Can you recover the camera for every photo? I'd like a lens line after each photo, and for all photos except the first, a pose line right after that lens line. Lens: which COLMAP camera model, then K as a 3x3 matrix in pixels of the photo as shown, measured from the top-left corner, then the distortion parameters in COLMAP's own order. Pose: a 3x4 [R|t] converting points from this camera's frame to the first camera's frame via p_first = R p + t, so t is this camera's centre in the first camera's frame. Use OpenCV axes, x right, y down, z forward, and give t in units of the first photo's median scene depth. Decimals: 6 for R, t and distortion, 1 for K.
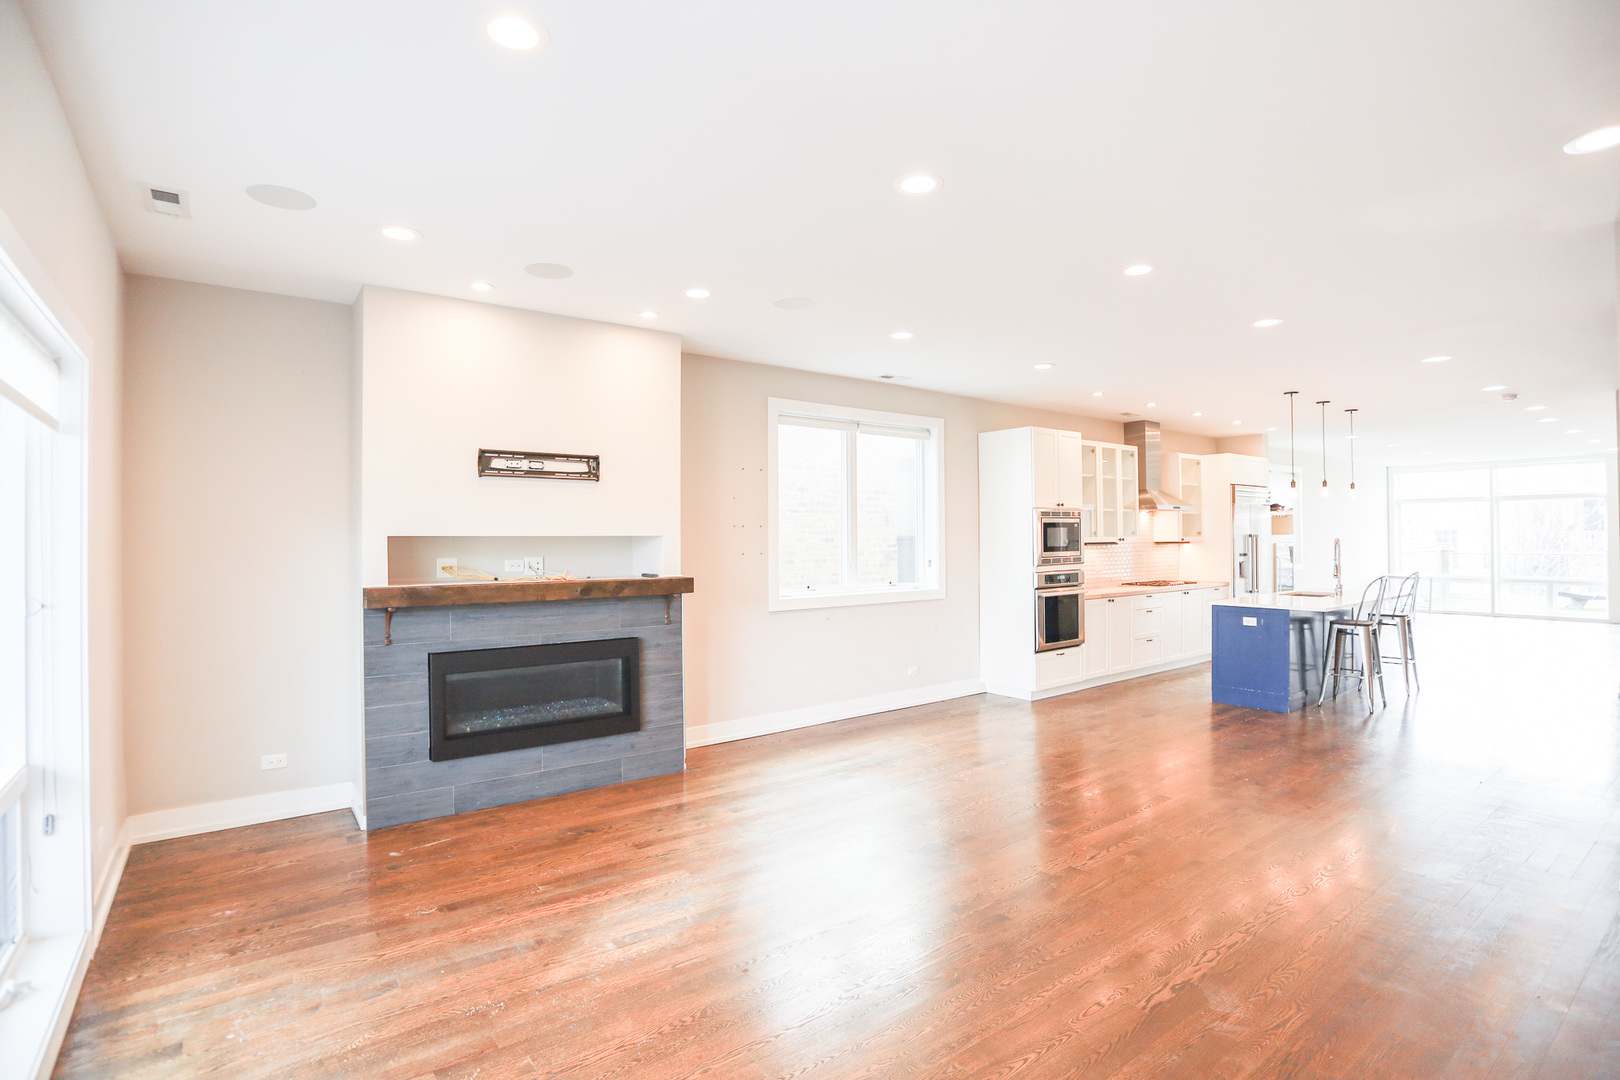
lens RADIAL K [[815.9, 0, 768.2], [0, 815.9, 539.5], [0, 0, 1]] dist [-0.021433, 0.000237]
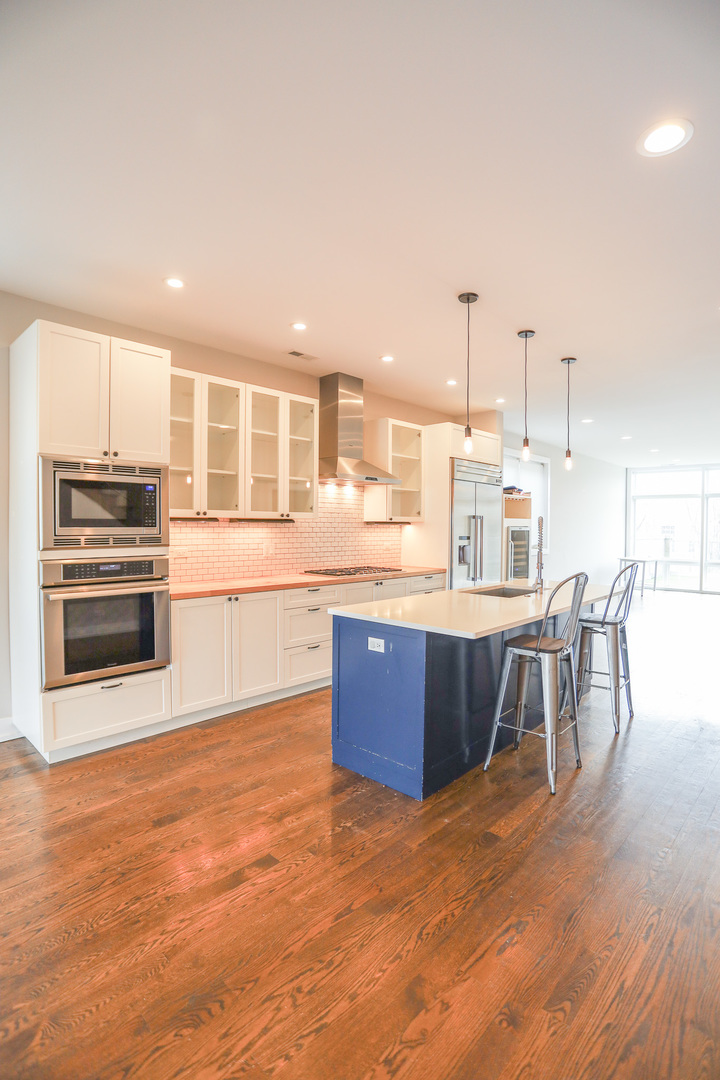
lens RADIAL K [[524.8, 0, 324.9], [0, 524.8, 543.3], [0, 0, 1]] dist [-0.068154, -0.000194]
pose [[0.993966, 0.012716, 0.108951, 0.453574], [-0.016160, 0.999395, 0.030787, 0.011298], [-0.108494, -0.032362, 0.993570, 0.542636]]
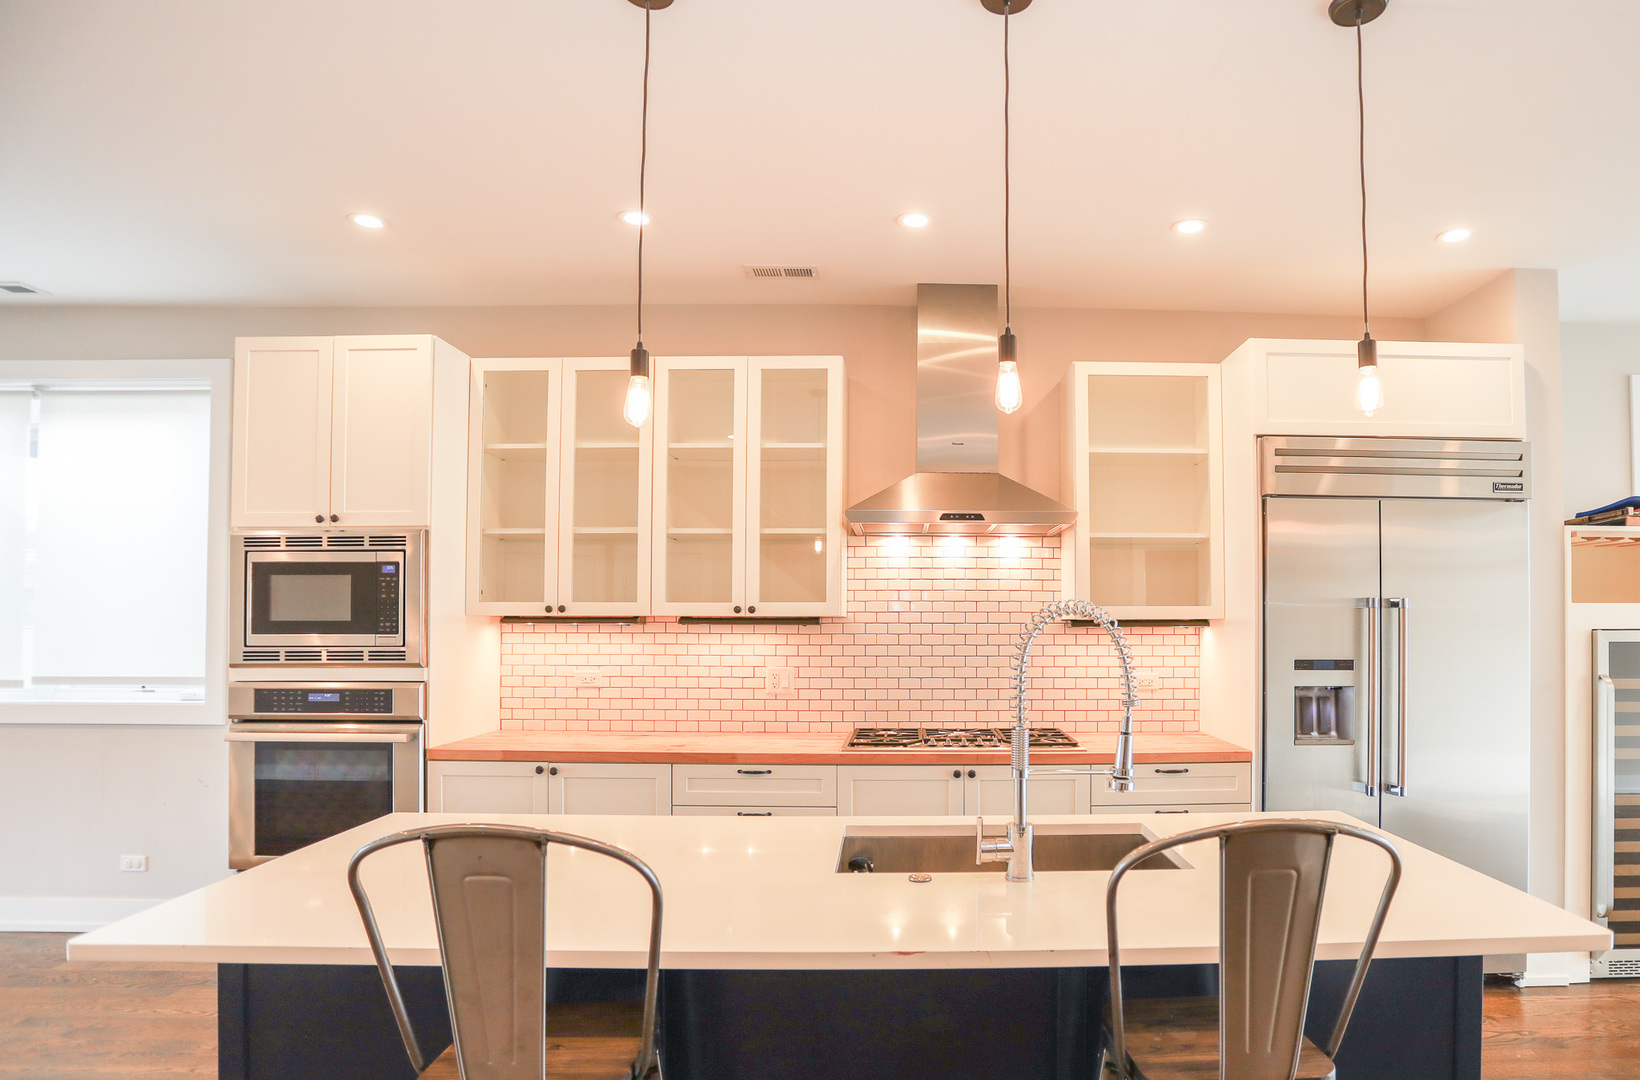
lens RADIAL K [[886.6, 0, 823.1], [0, 886.6, 621.2], [0, 0, 1]] dist [-0.057218, 0.000000]
pose [[0.789145, 0.006213, -0.614175, 0.771847], [-0.010104, 0.999945, -0.002866, 0.006586], [0.614123, 0.008467, 0.789165, 0.761509]]
